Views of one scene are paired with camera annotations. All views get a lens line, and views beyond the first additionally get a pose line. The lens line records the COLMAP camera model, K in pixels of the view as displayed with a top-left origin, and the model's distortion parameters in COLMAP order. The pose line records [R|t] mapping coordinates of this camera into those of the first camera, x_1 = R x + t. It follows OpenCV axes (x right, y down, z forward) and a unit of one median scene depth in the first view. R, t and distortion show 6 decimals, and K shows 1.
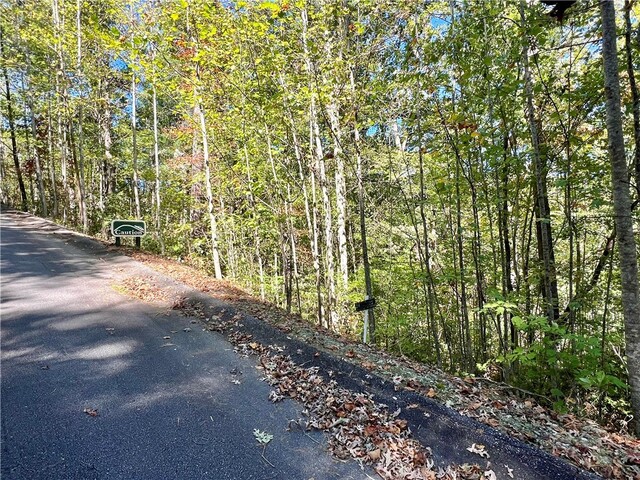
lens RADIAL K [[375.7, 0, 315.9], [0, 375.7, 240.5], [0, 0, 1]] dist [-0.003218, 0.000246]
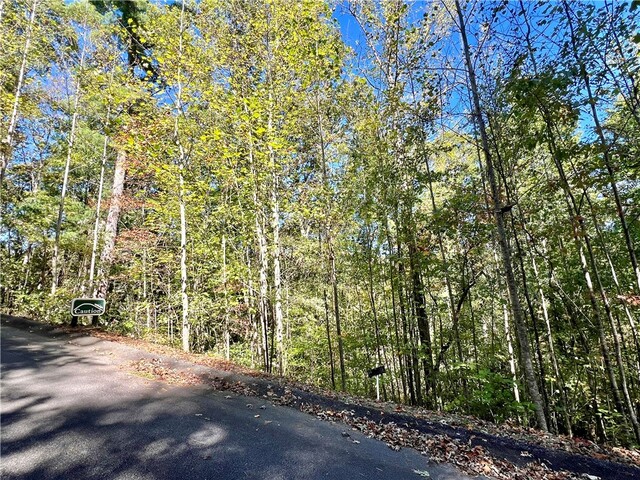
lens RADIAL K [[327.9, 0, 324.3], [0, 327.9, 240.4], [0, 0, 1]] dist [0.000421, 0.001784]
pose [[0.905456, 0.082608, 0.416324, -0.556509], [-0.001346, 0.981431, -0.191812, -0.069883], [-0.424439, 0.173117, 0.888753, -0.081375]]
